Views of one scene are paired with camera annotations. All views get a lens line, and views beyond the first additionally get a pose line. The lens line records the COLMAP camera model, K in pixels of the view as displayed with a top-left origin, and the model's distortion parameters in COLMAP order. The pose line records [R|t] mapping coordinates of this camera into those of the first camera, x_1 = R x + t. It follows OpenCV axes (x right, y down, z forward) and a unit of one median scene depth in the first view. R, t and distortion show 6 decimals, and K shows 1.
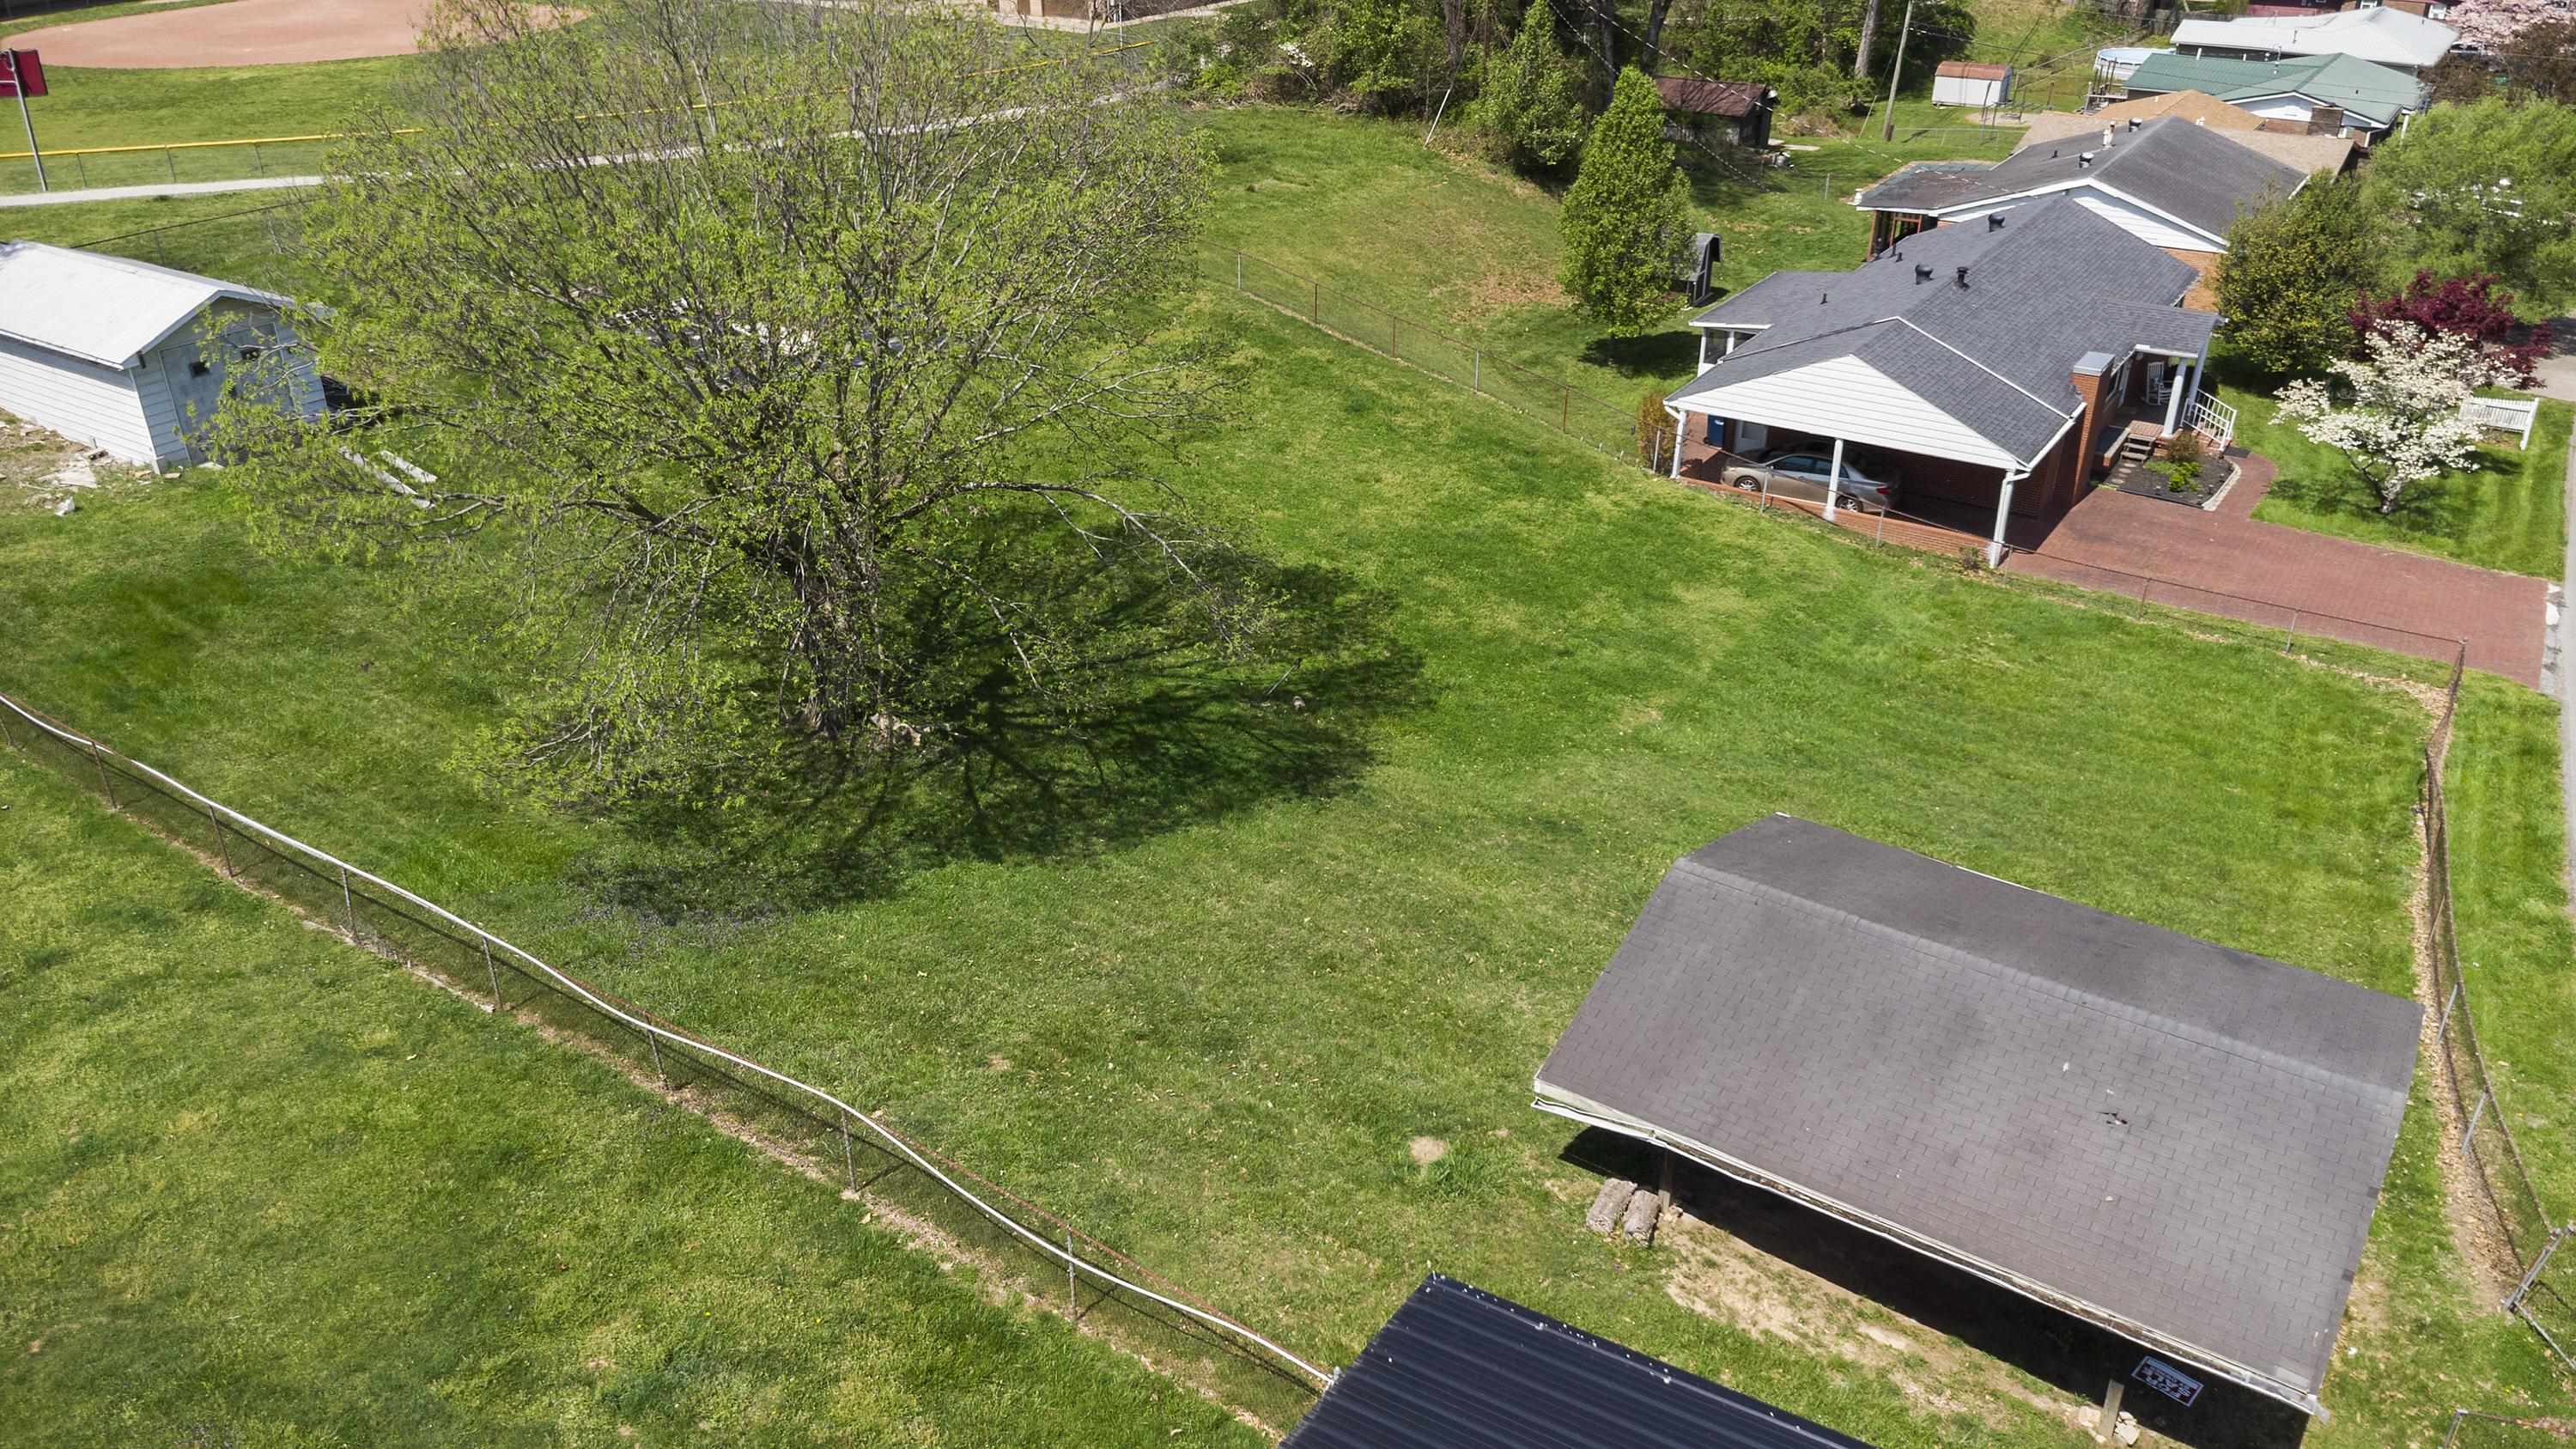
lens RADIAL K [[1894.0, 0, 1288.0], [0, 1894.0, 724.5], [0, 0, 1]] dist [-0.003639, 0.050632]
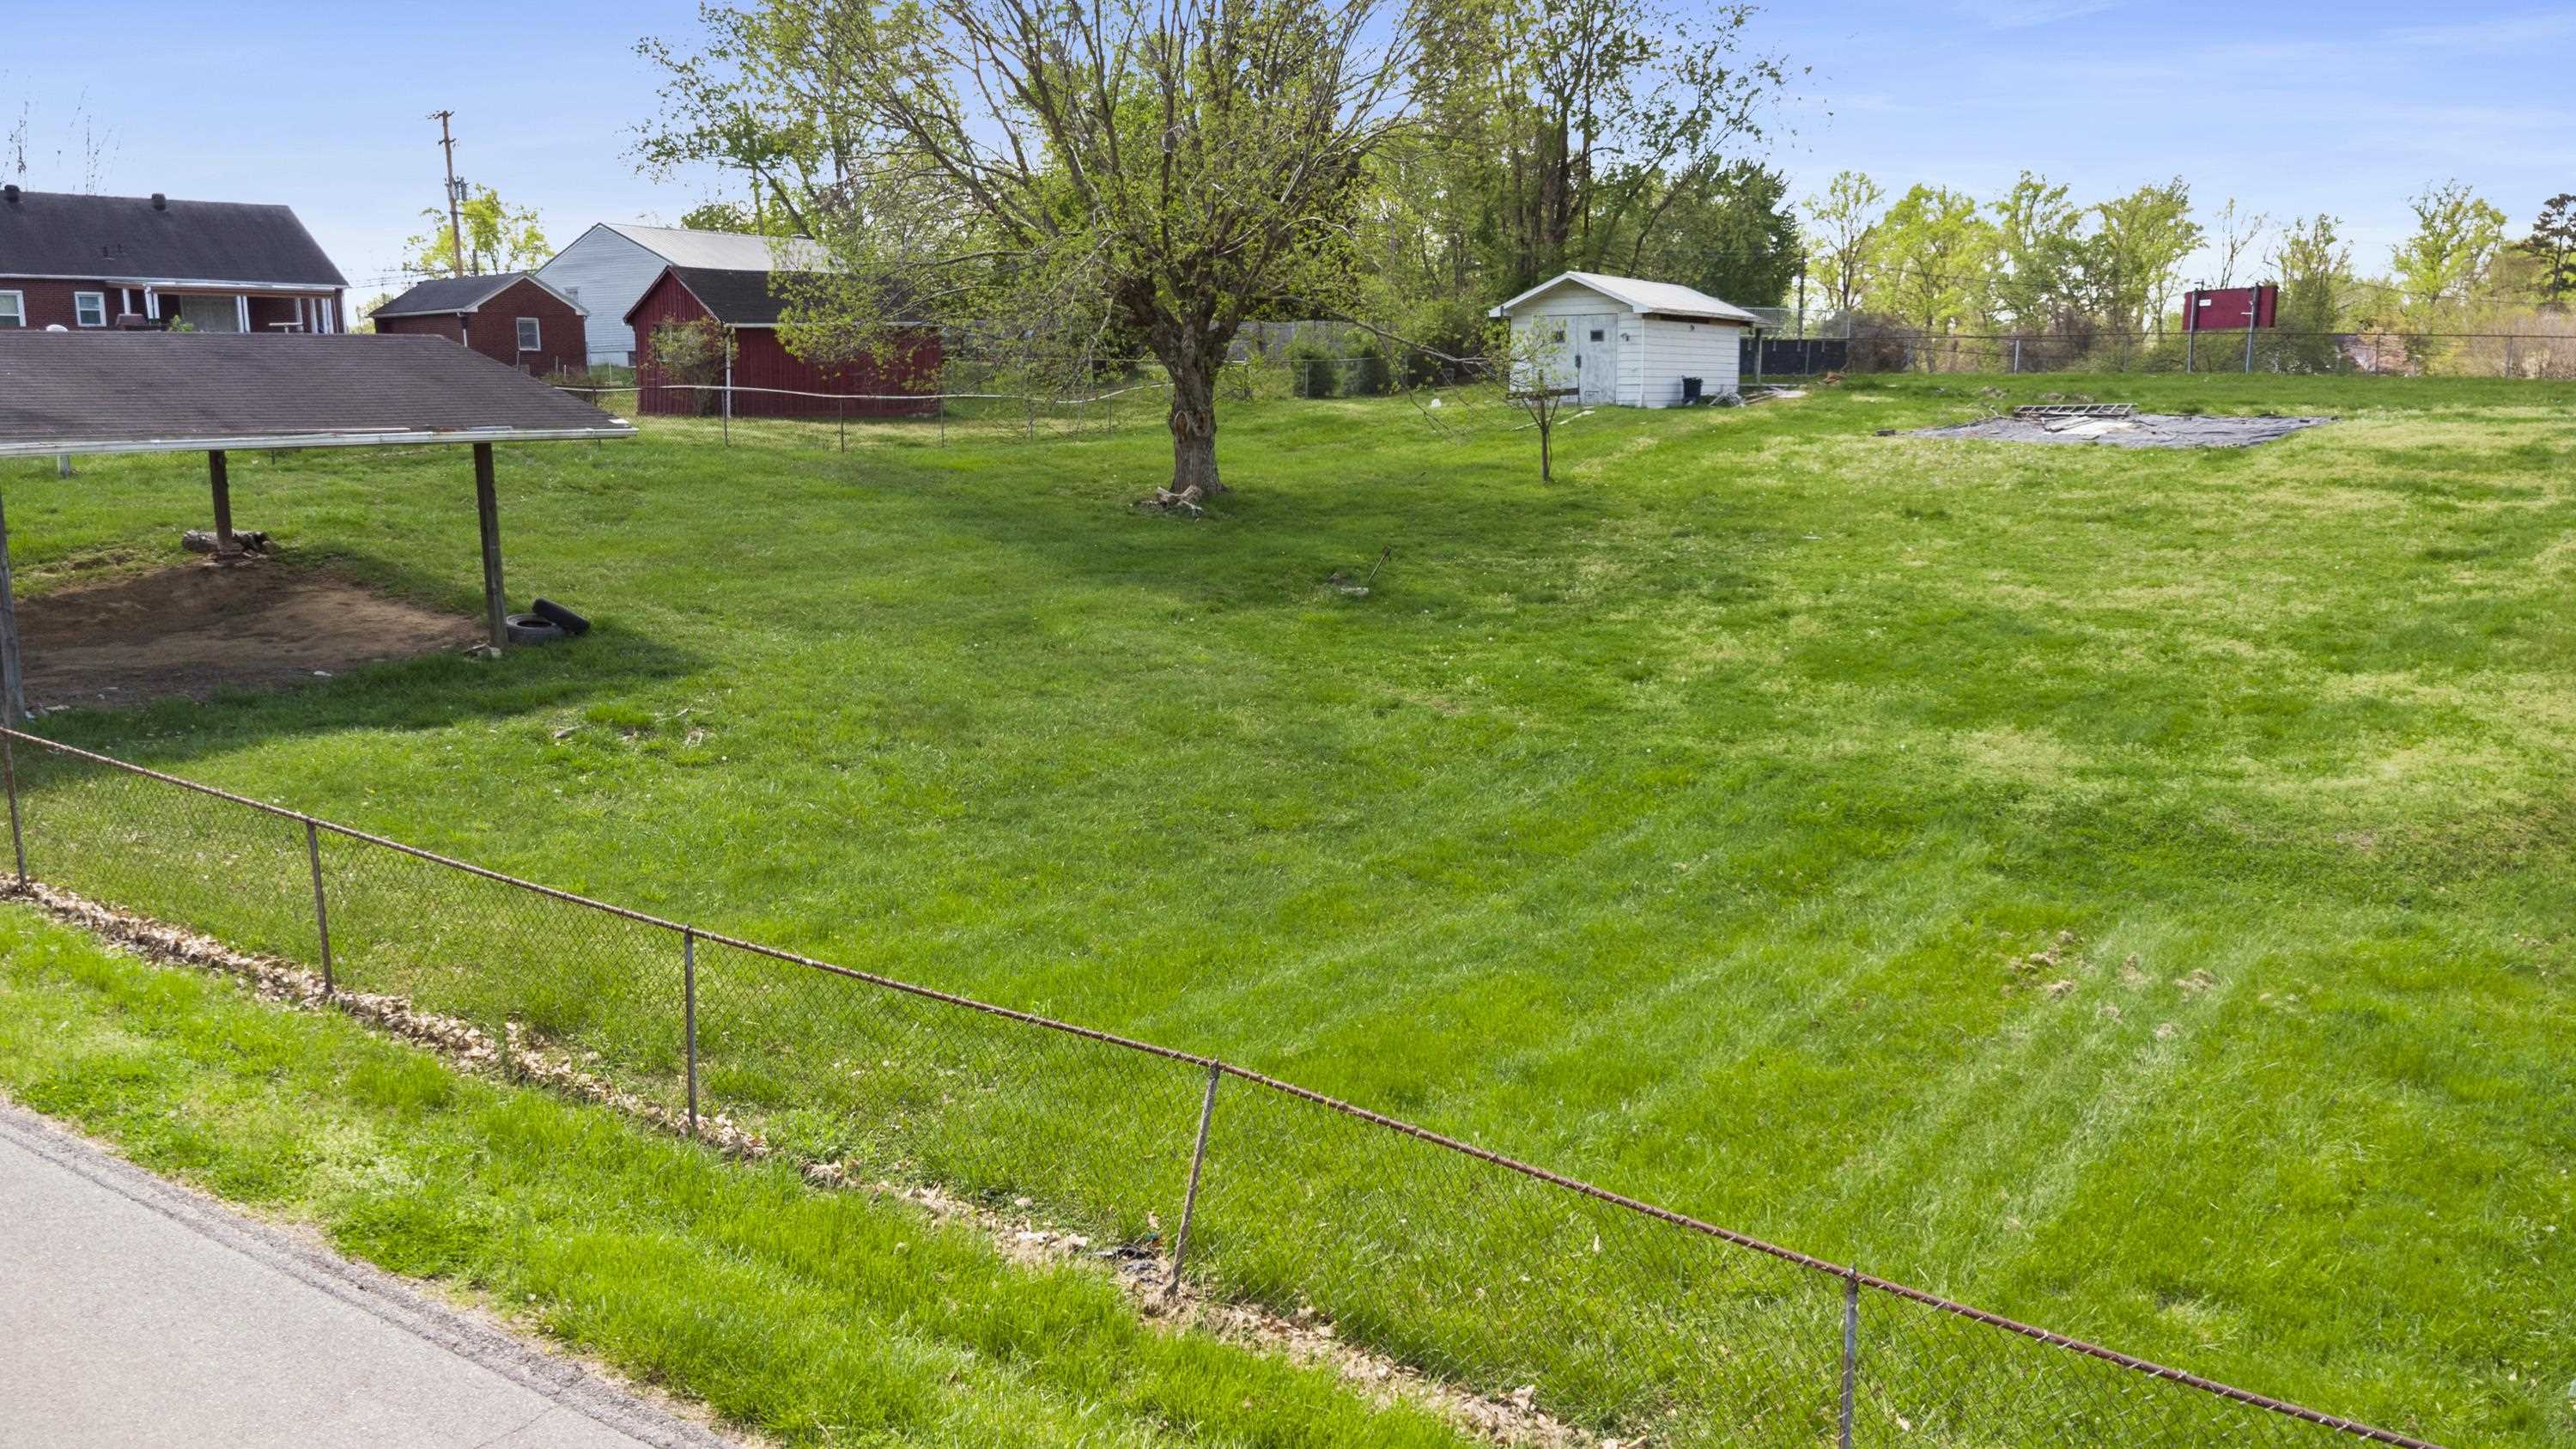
lens RADIAL K [[1882.5, 0, 1288.0], [0, 1882.5, 724.5], [0, 0, 1]] dist [0.042918, -0.067275]
pose [[0.008626, 0.173219, -0.984846, 0.667536], [-0.458806, 0.875781, 0.150018, -0.057428], [0.888494, 0.450559, 0.087029, 0.758099]]
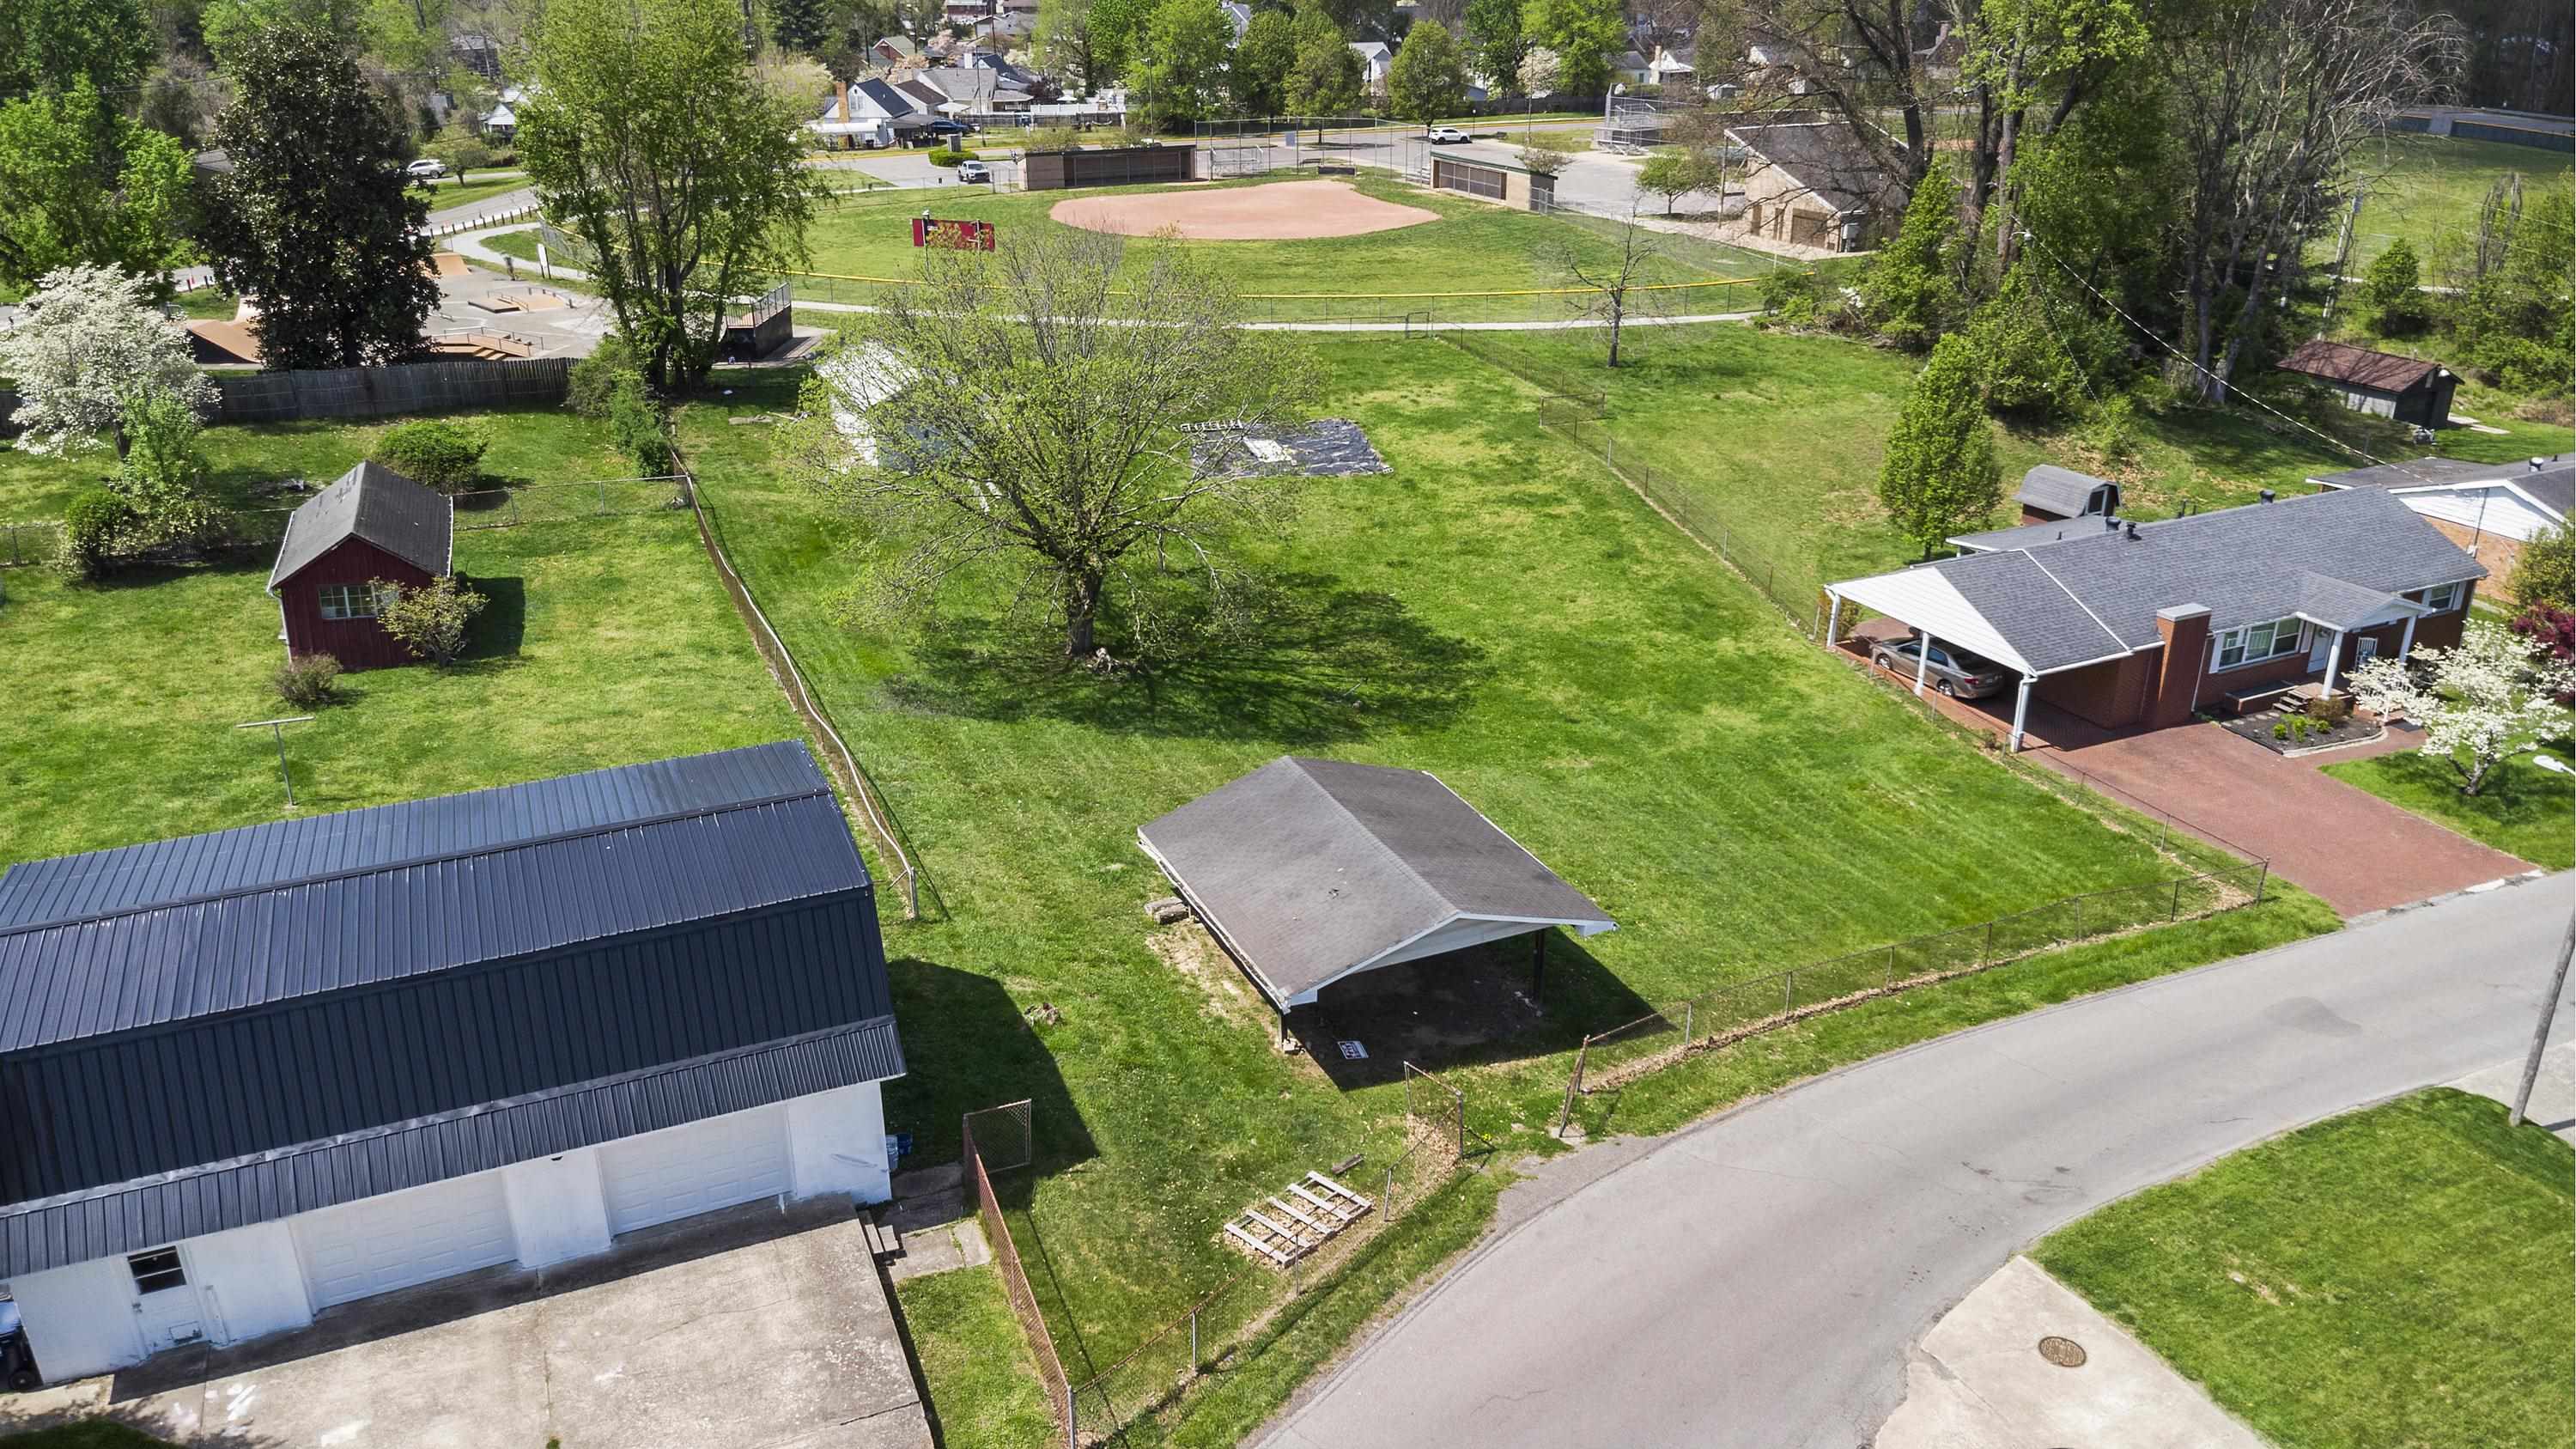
lens RADIAL K [[1874.4, 0, 1288.0], [0, 1874.4, 724.5], [0, 0, 1]] dist [-0.002128, 0.044863]
pose [[0.854800, 0.198619, -0.479445, 0.575337], [-0.238906, 0.970751, -0.023793, 0.045221], [0.460696, 0.134880, 0.877249, -0.315765]]
